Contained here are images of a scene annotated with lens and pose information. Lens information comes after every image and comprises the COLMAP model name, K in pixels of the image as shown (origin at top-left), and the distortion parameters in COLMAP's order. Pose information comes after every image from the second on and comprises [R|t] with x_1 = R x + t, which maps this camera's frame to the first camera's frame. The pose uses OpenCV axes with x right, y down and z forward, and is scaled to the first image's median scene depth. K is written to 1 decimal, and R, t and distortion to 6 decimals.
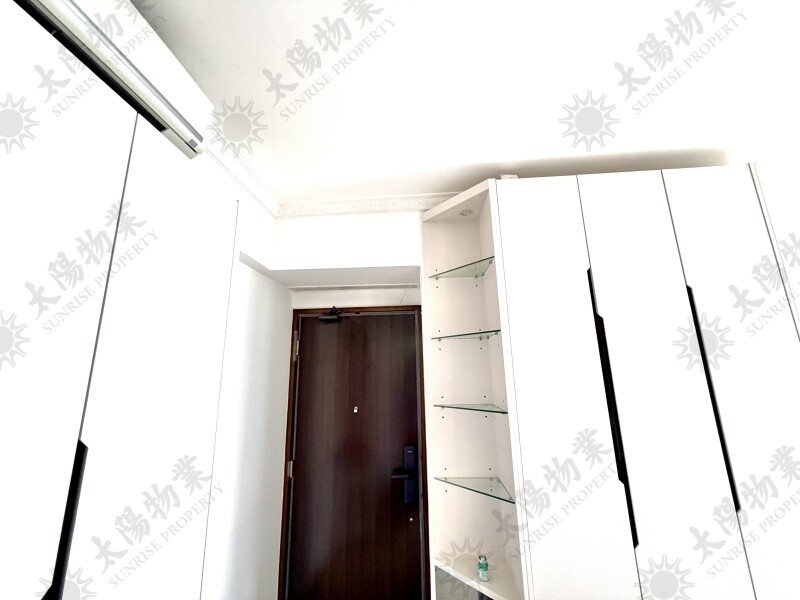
lens RADIAL K [[317.9, 0, 398.2], [0, 317.9, 301.2], [0, 0, 1]] dist [0.002018, -0.000218]
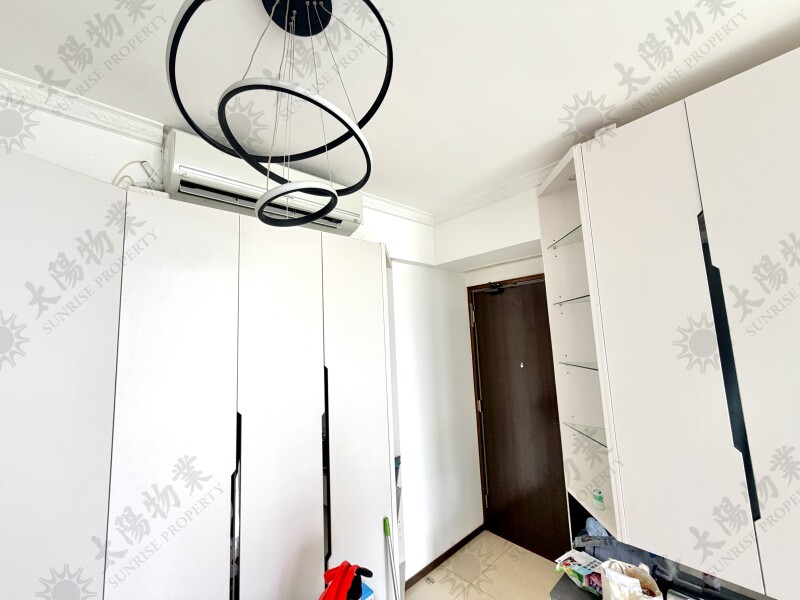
lens RADIAL K [[317.9, 0, 401.4], [0, 317.9, 300.5], [0, 0, 1]] dist [0.002018, -0.000218]
pose [[0.724380, -0.096609, -0.682598, 0.440509], [0.179221, 0.982479, 0.051140, -0.043552], [0.665698, -0.159380, 0.729002, -0.147651]]
